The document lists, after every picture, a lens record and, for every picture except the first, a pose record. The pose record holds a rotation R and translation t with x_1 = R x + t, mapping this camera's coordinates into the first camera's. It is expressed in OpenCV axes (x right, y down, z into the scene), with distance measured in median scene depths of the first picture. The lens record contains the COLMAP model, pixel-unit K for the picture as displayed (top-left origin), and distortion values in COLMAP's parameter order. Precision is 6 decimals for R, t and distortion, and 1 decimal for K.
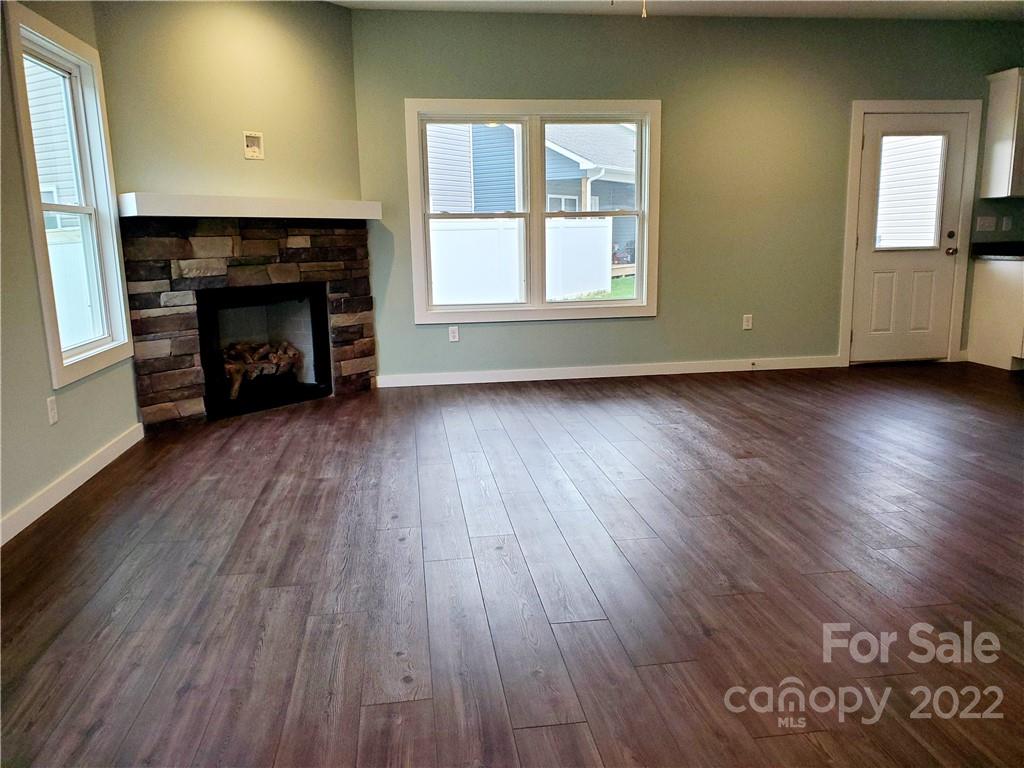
lens RADIAL K [[793.9, 0, 512.7], [0, 793.9, 385.0], [0, 0, 1]] dist [0.008814, -0.005657]
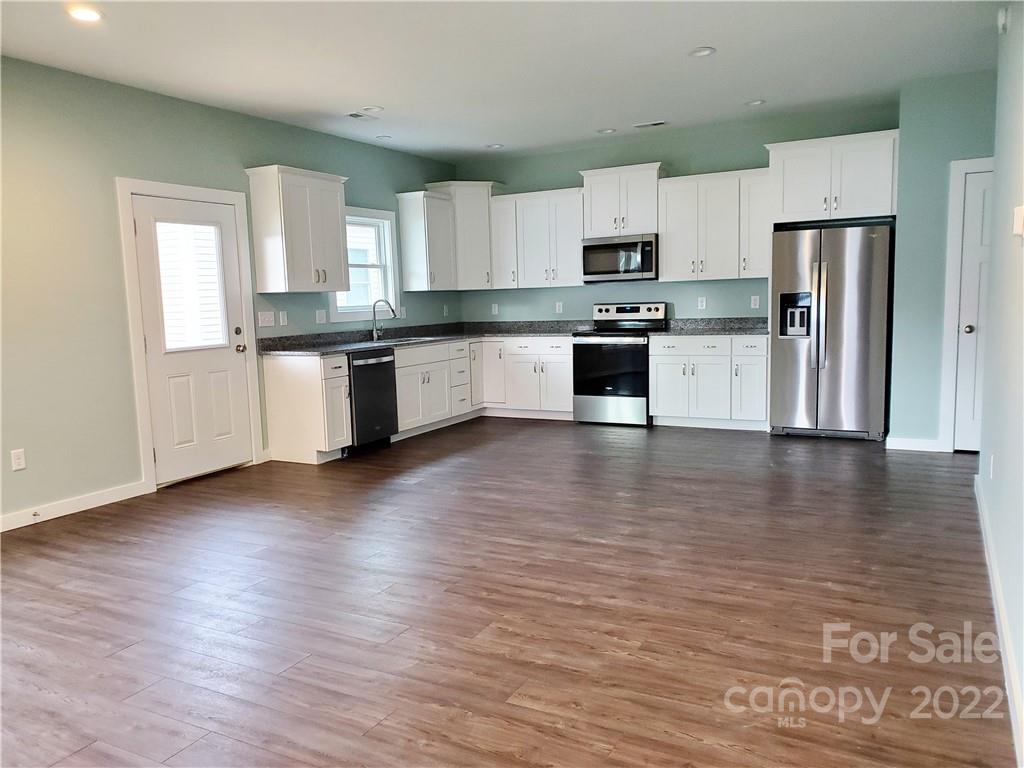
lens RADIAL K [[793.9, 0, 508.9], [0, 793.9, 387.6], [0, 0, 1]] dist [0.008814, -0.005657]
pose [[0.590074, -0.090961, 0.802208, -0.016839], [0.166484, 0.985987, -0.010660, -0.061037], [-0.789997, 0.139845, 0.596949, 0.202513]]
